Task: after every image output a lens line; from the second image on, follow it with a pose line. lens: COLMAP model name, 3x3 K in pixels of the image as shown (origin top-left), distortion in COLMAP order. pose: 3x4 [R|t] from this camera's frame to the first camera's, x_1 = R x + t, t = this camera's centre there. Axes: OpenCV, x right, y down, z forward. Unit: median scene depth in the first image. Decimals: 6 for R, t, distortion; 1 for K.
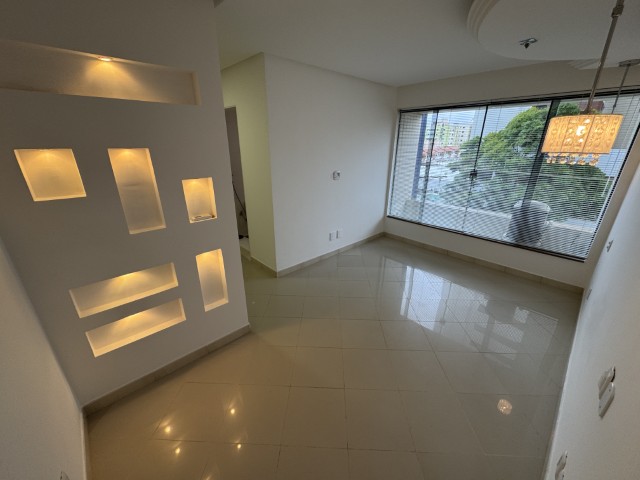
lens RADIAL K [[254.7, 0, 319.2], [0, 254.7, 239.2], [0, 0, 1]] dist [-0.002379, 0.000054]
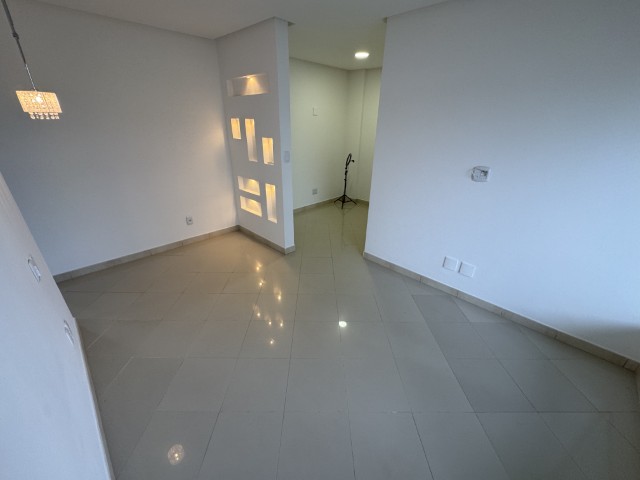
lens RADIAL K [[254.7, 0, 319.2], [0, 254.7, 239.2], [0, 0, 1]] dist [-0.002379, 0.000054]
pose [[0.042965, 0.413087, -0.909678, 1.318541], [-0.368843, 0.852754, 0.369817, -0.400882], [0.928498, 0.319639, 0.189003, 1.167196]]
